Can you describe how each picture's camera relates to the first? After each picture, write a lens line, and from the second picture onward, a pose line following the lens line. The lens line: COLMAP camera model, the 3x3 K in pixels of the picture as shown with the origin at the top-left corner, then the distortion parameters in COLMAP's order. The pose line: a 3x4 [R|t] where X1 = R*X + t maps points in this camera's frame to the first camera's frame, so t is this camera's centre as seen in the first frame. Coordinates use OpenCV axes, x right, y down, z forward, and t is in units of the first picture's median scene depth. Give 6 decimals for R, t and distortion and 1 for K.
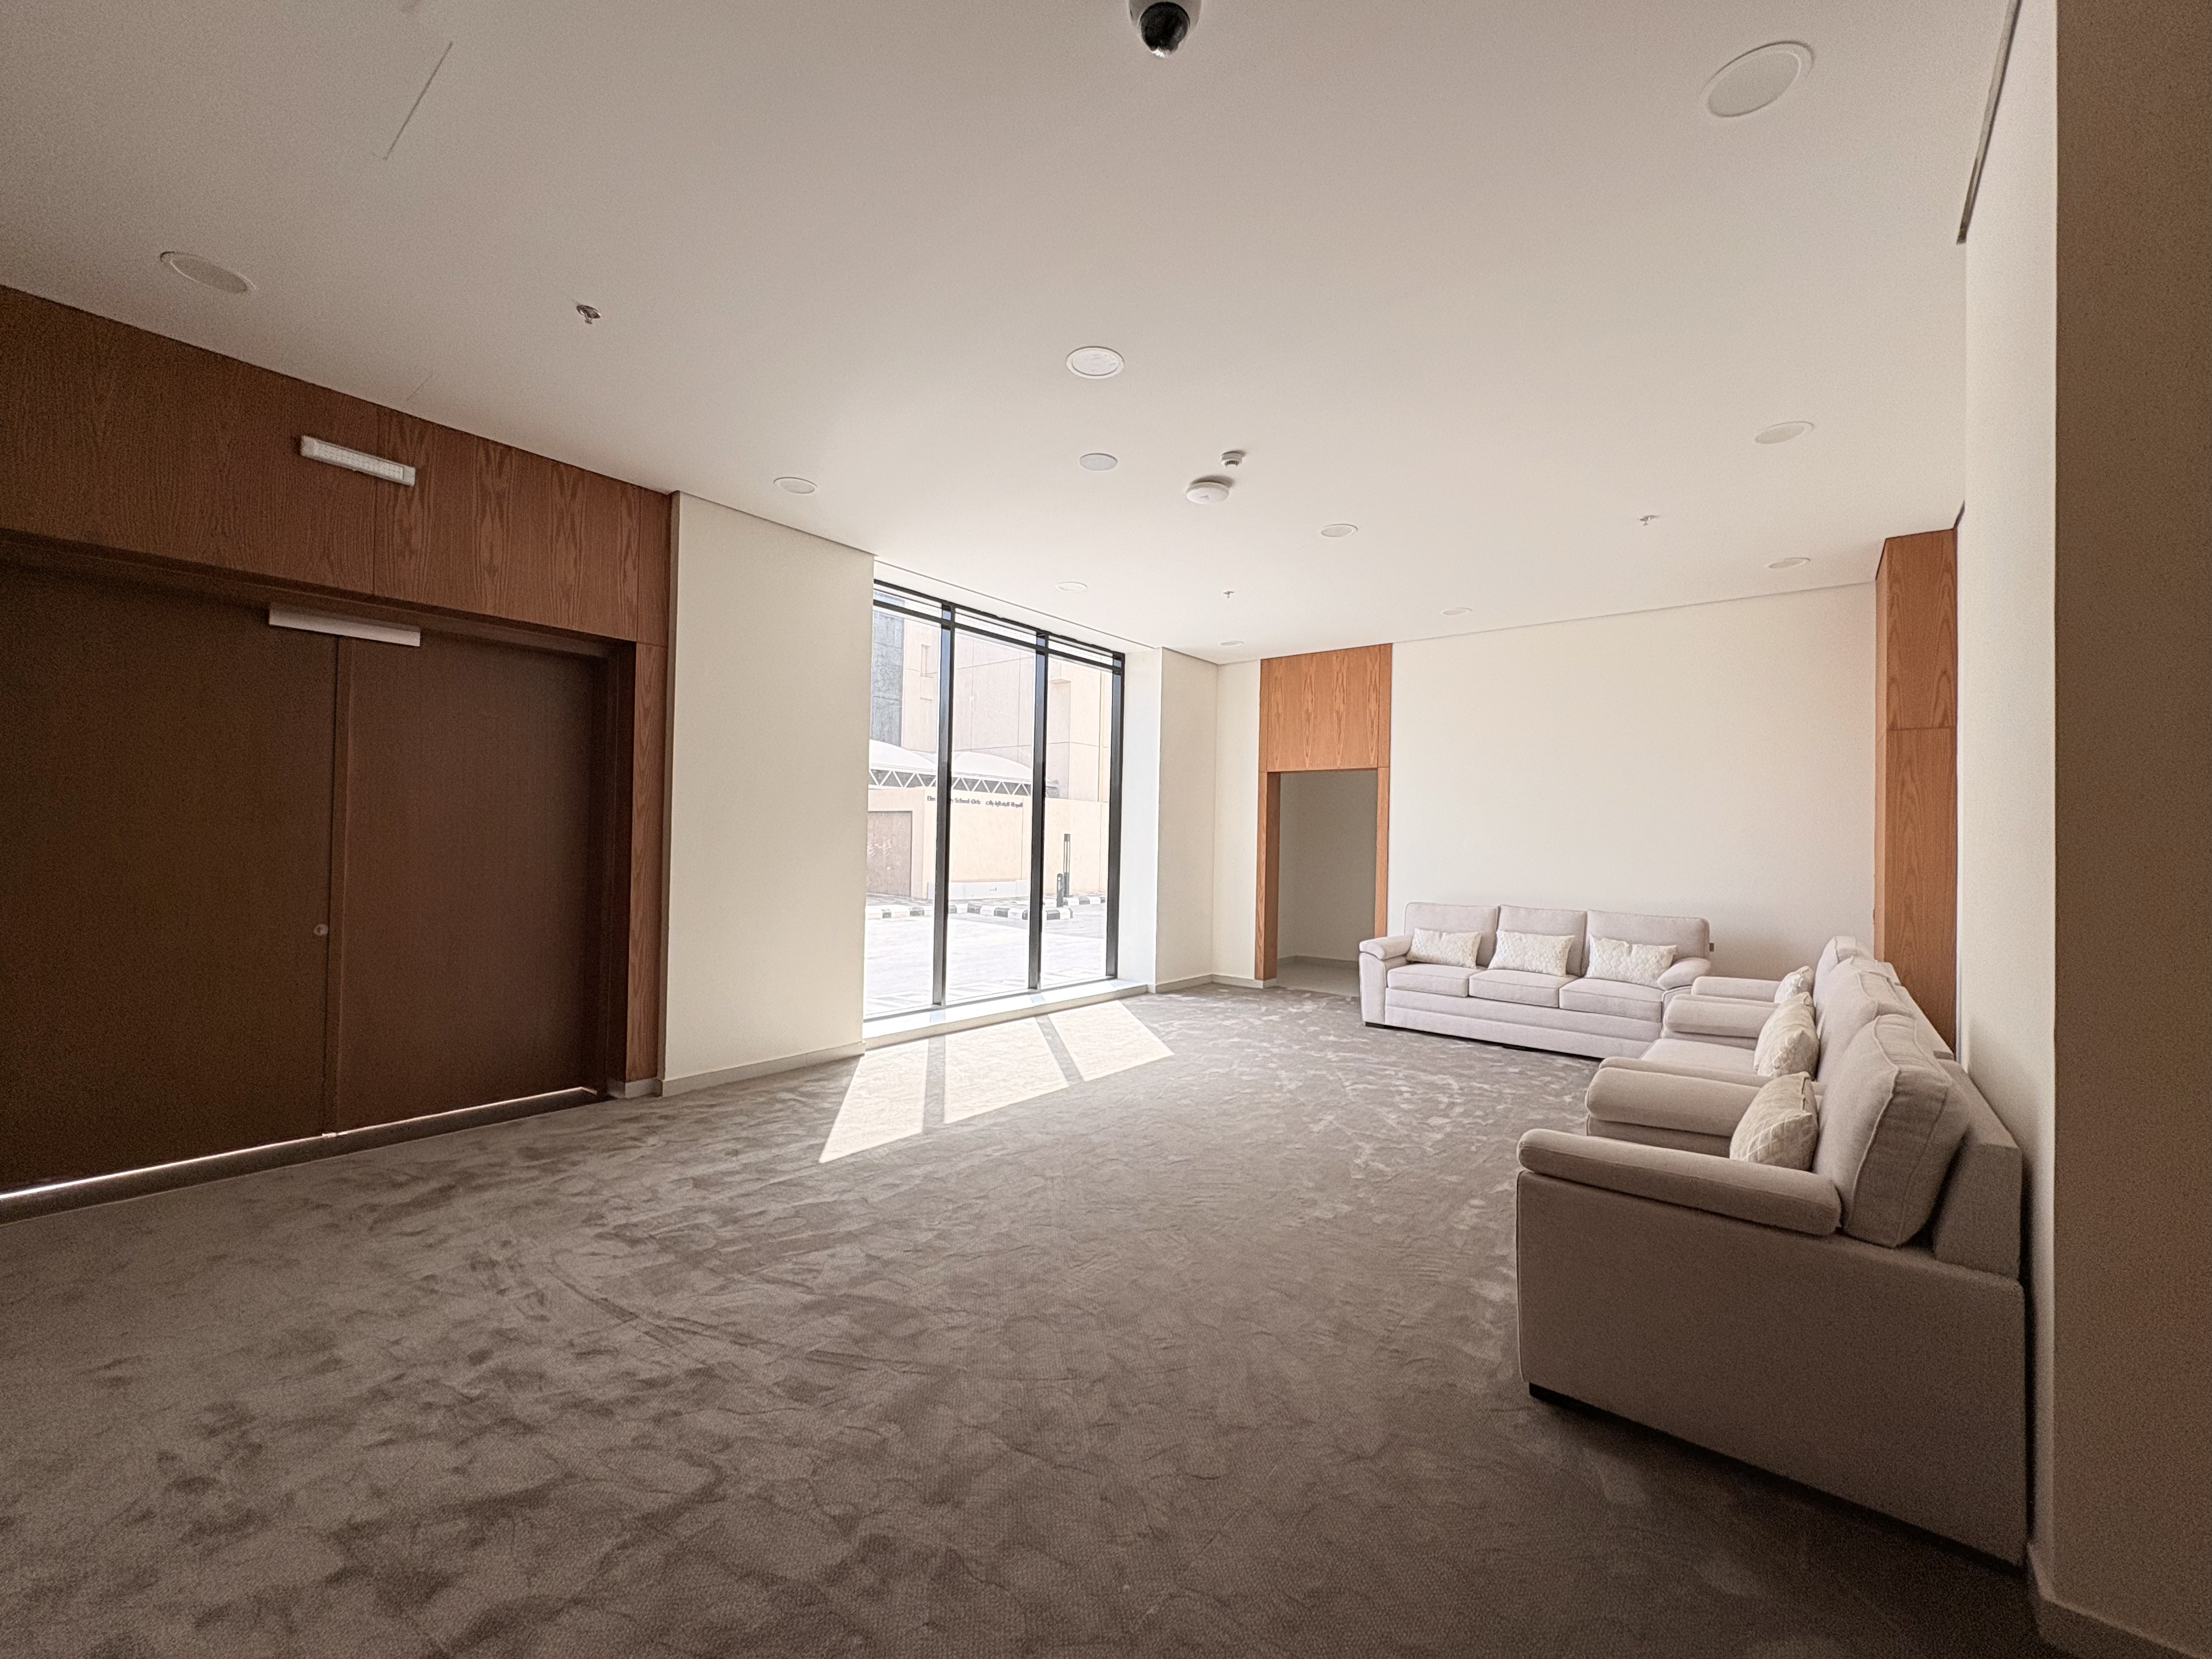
lens RADIAL K [[878.5, 0, 1106.0], [0, 878.5, 829.5], [0, 0, 1]] dist [-0.004117, 0.000123]
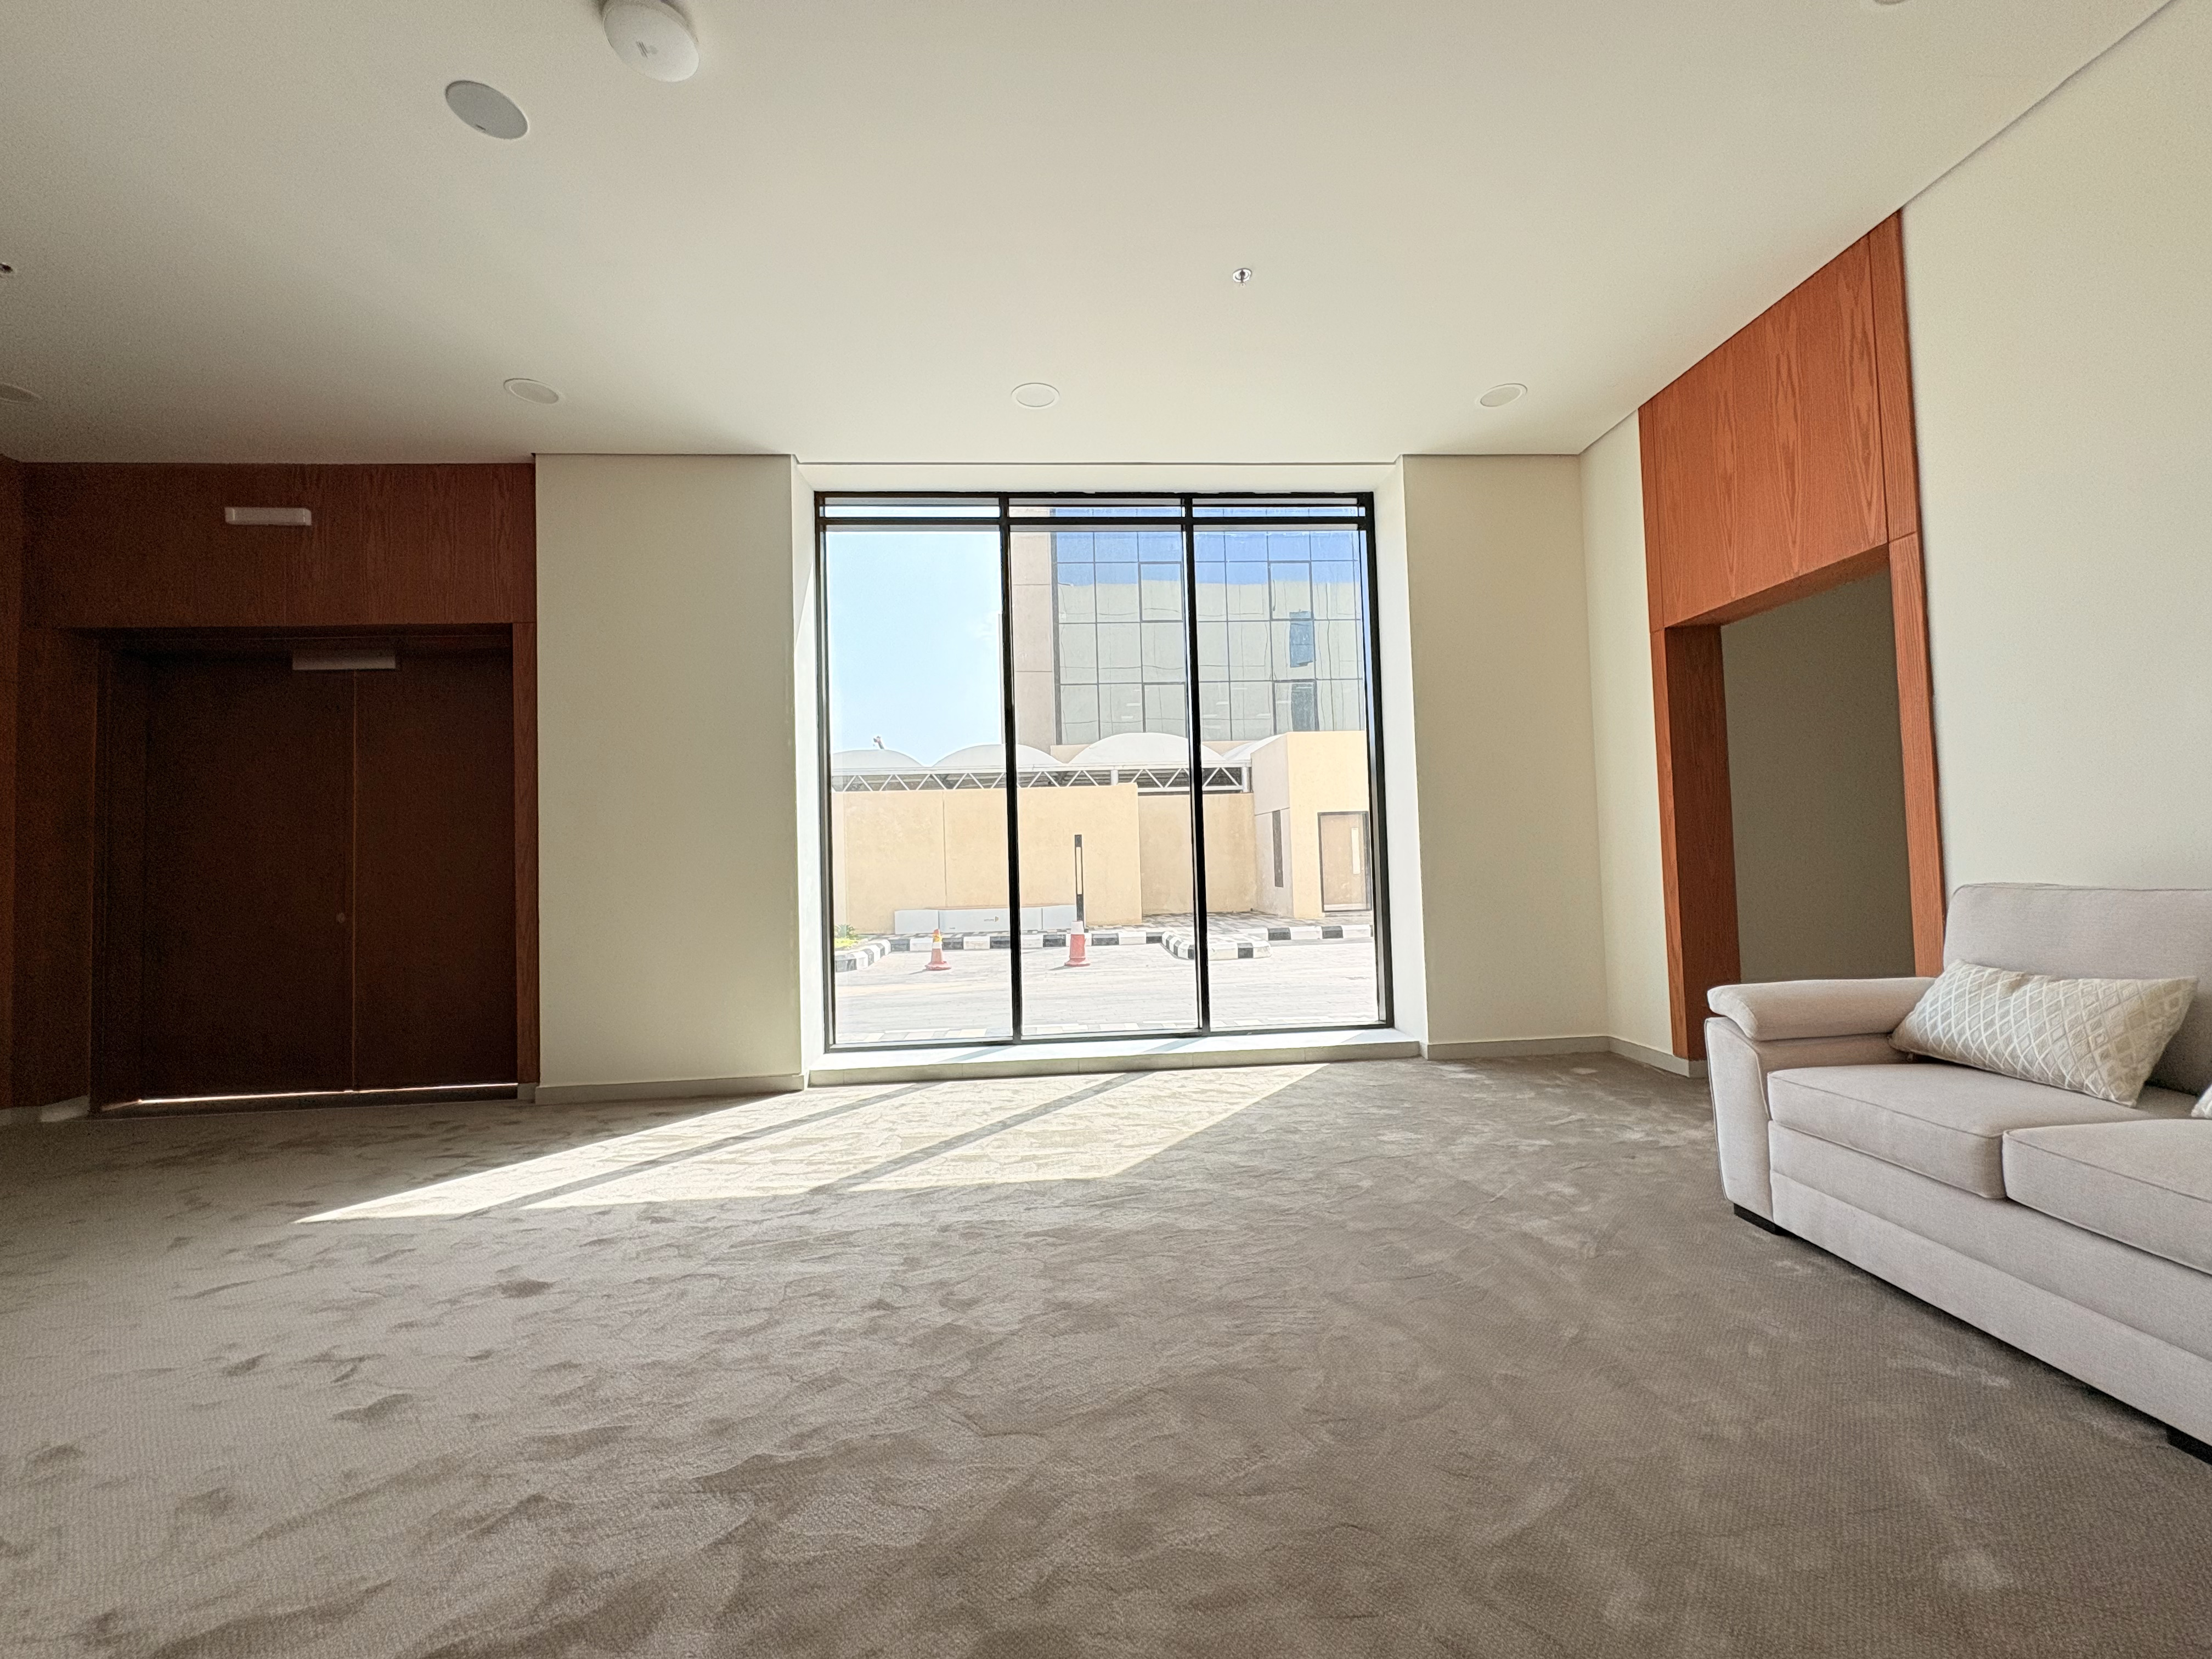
lens RADIAL K [[878.5, 0, 1106.0], [0, 878.5, 829.5], [0, 0, 1]] dist [-0.004117, 0.000123]
pose [[0.677432, -0.070116, -0.732236, 0.406478], [0.055916, 0.997475, -0.043783, 0.062426], [0.733457, -0.011284, 0.679642, 0.558856]]
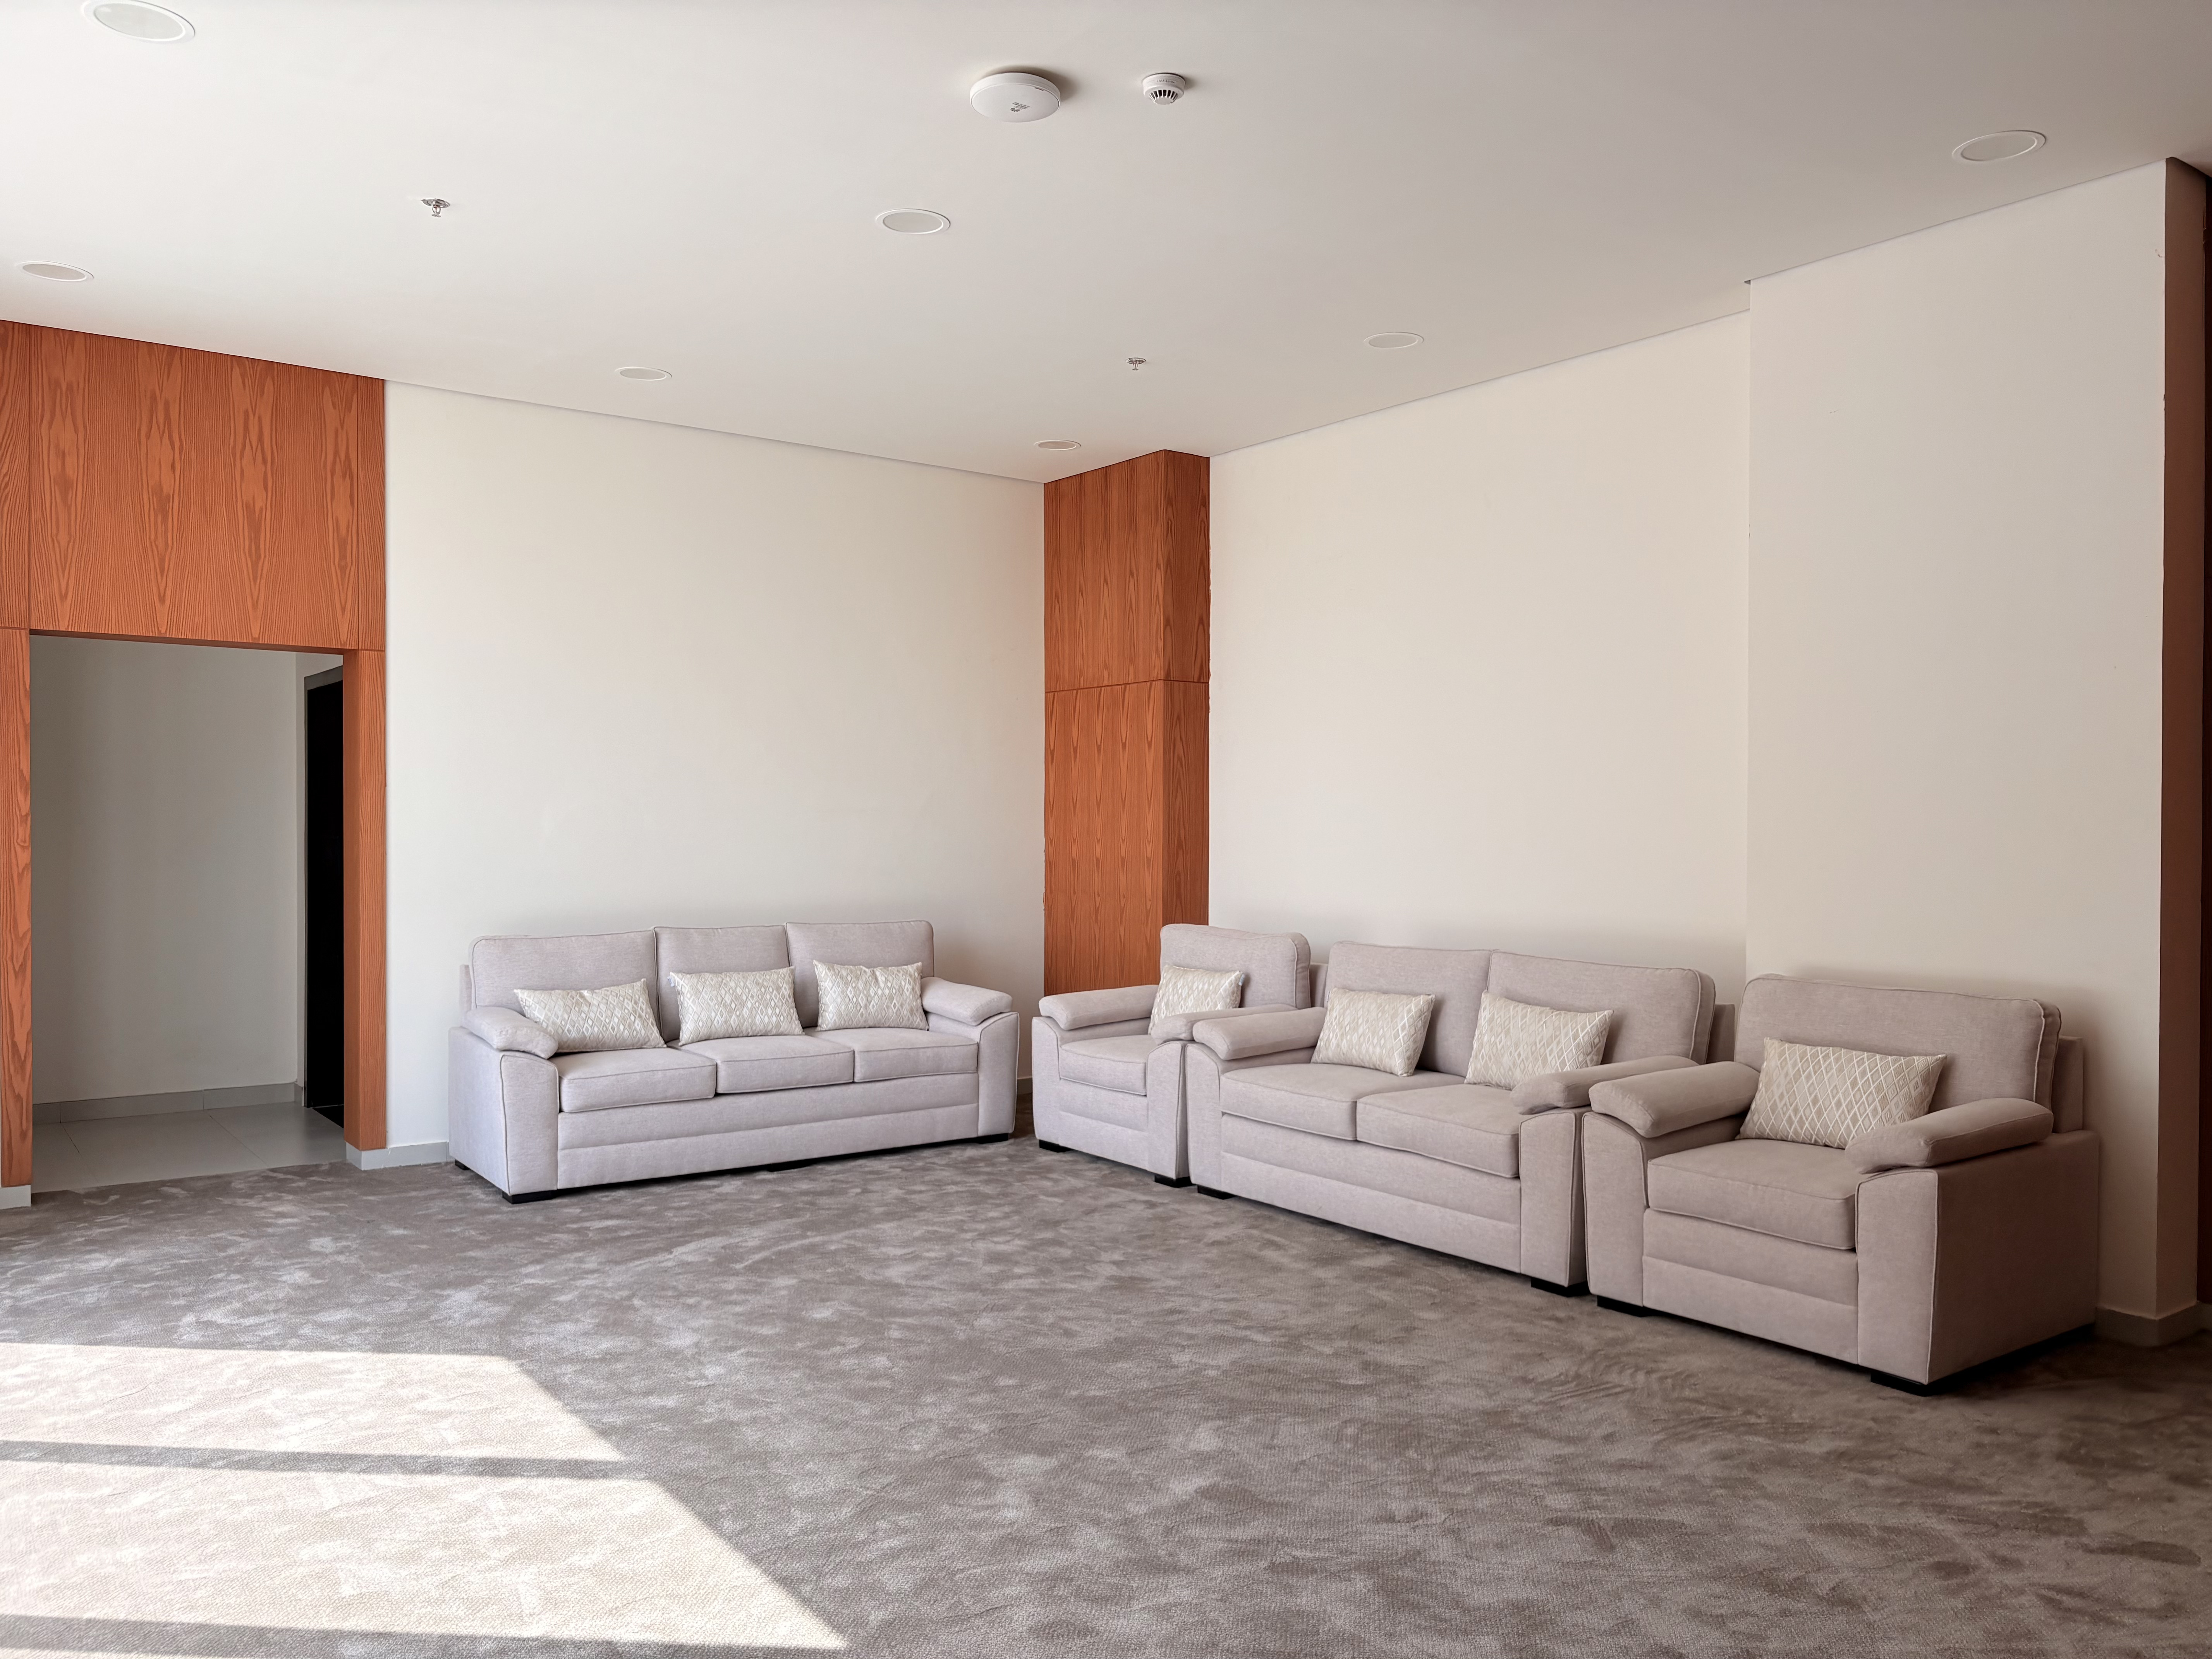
lens RADIAL K [[1660.0, 0, 1134.2], [0, 1660.0, 828.5], [0, 0, 1]] dist [0.031952, -0.037583]
pose [[0.245508, -0.021024, 0.969167, -0.496021], [-0.013210, 0.999599, 0.025031, -0.005724], [-0.969305, -0.018948, 0.245132, 0.464652]]
